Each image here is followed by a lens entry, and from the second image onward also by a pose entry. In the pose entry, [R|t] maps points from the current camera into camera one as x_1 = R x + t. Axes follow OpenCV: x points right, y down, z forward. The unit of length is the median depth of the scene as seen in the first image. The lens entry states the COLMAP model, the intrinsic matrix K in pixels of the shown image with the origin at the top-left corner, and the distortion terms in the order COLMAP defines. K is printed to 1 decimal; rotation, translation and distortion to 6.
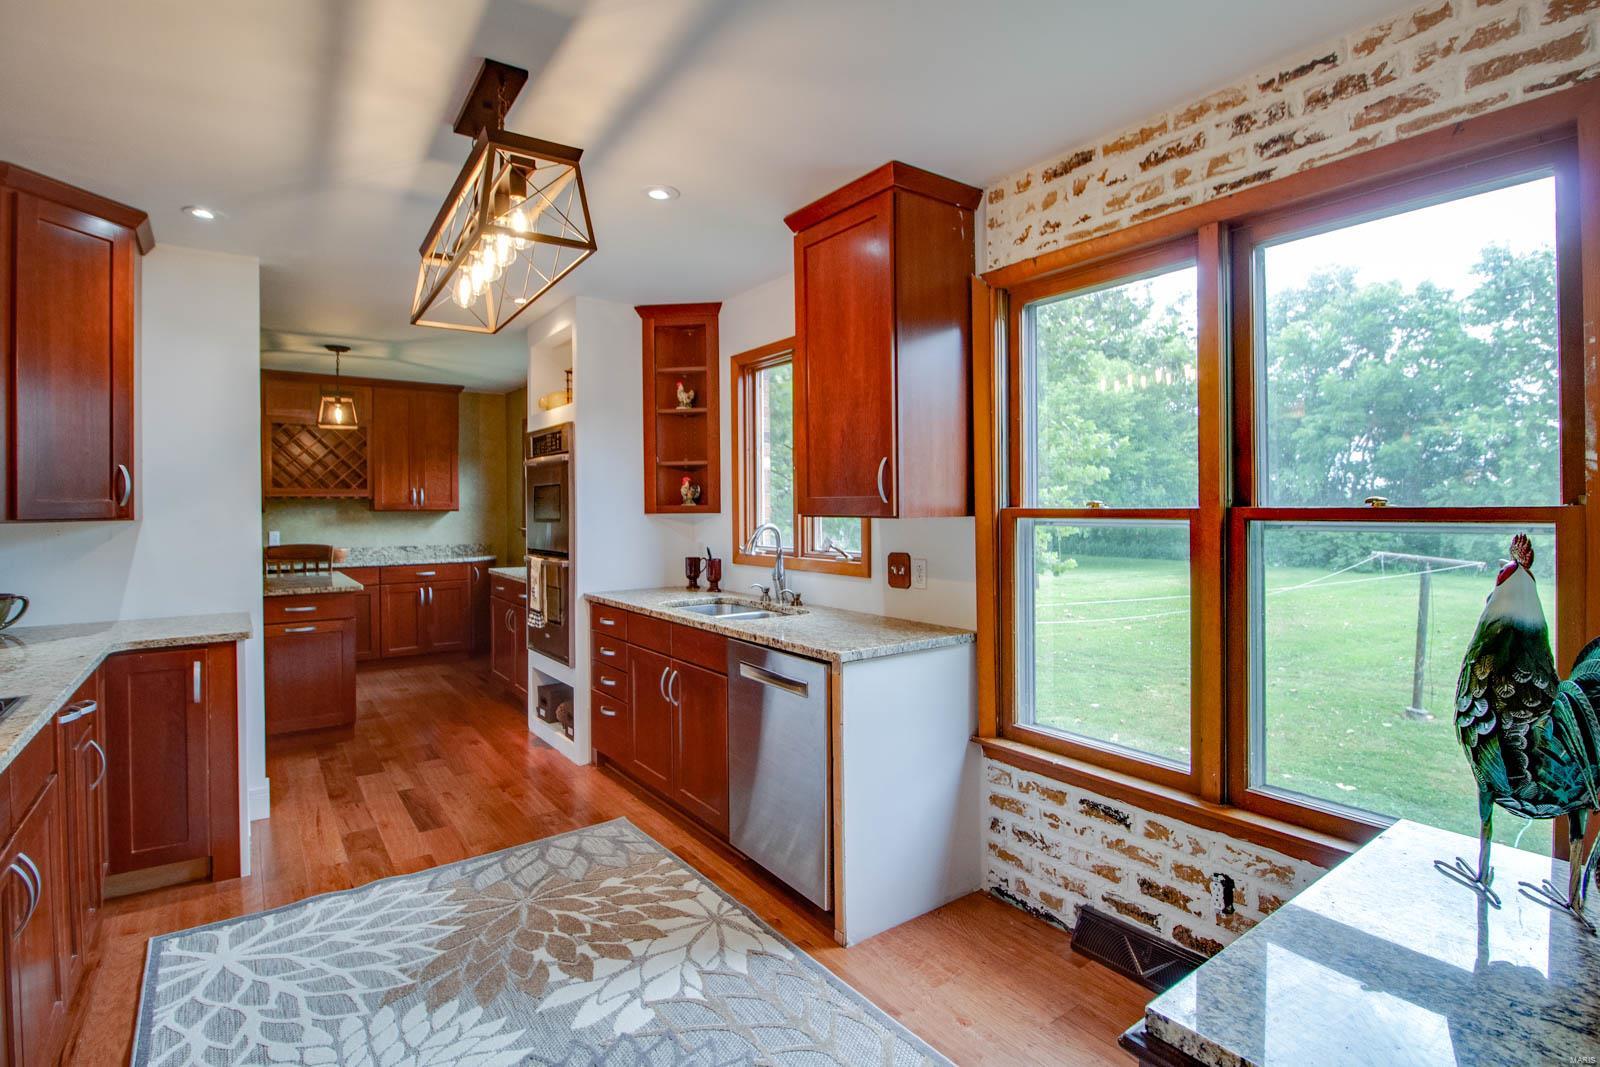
lens RADIAL K [[755.9, 0, 796.3], [0, 755.9, 512.2], [0, 0, 1]] dist [0.011096, -0.012481]
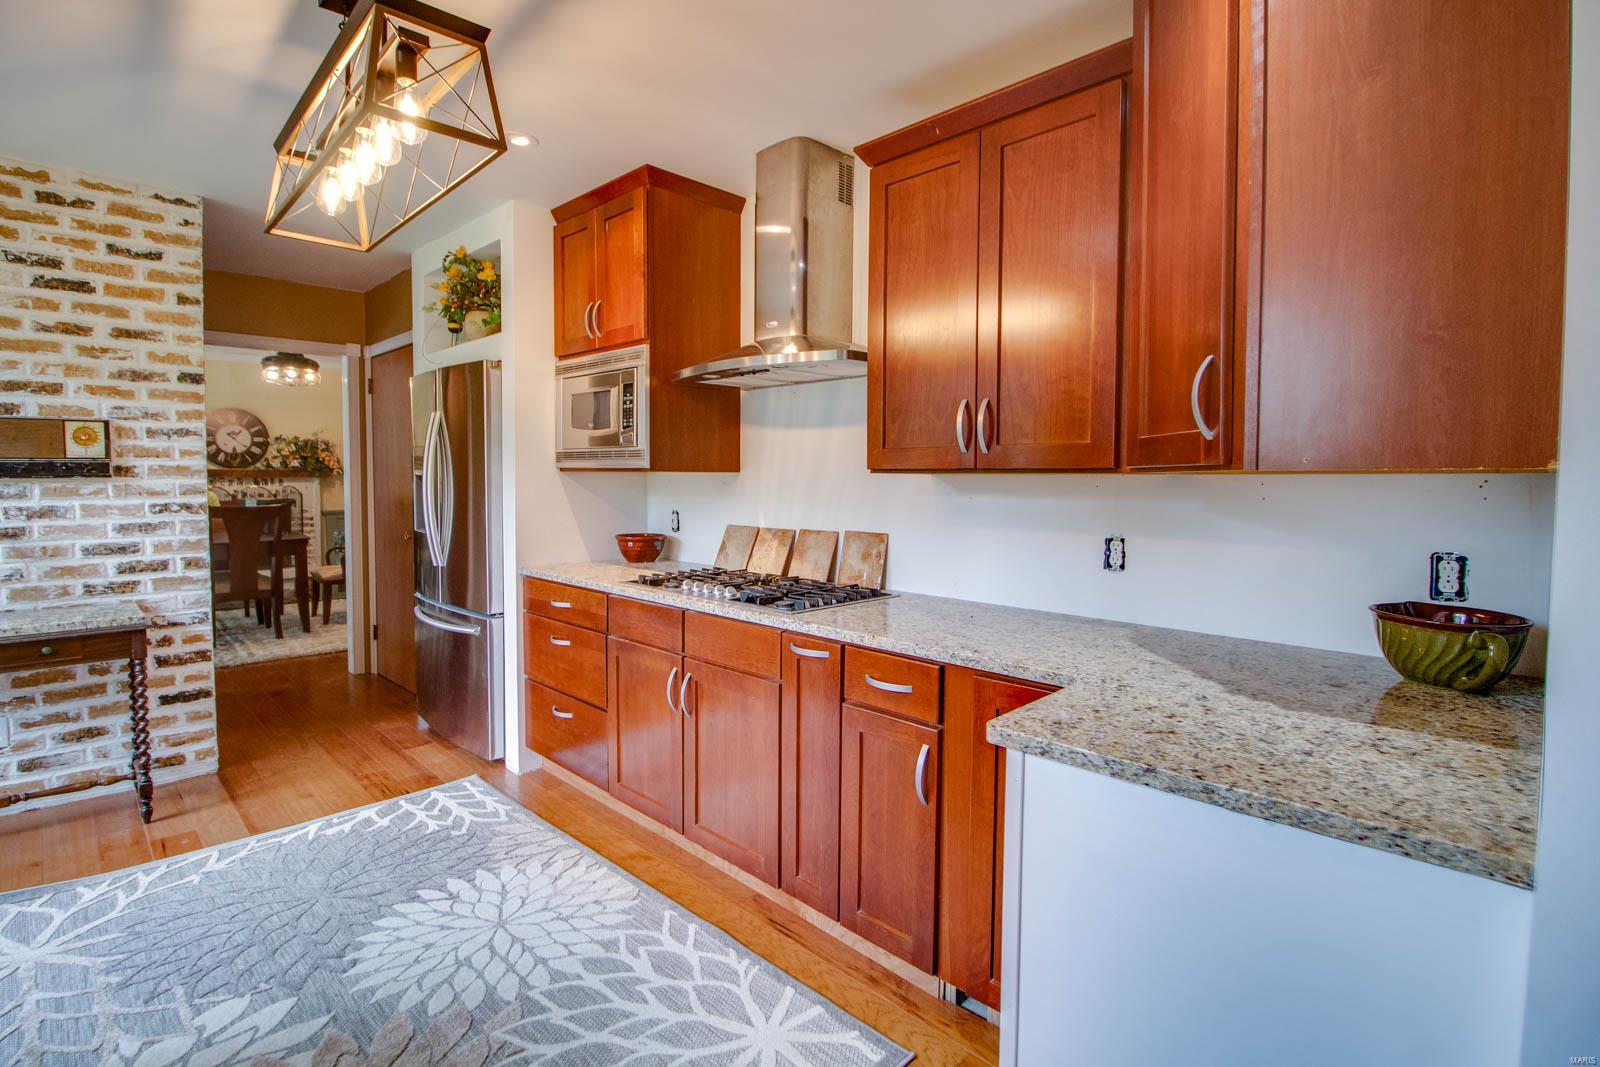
lens RADIAL K [[760.1, 0, 829.0], [0, 760.1, 508.3], [0, 0, 1]] dist [-0.001199, -0.012785]
pose [[-0.984165, 0.005947, -0.177154, -0.675962], [-0.001790, 0.999053, 0.043481, 0.017073], [0.177244, 0.043109, -0.983222, 1.722852]]
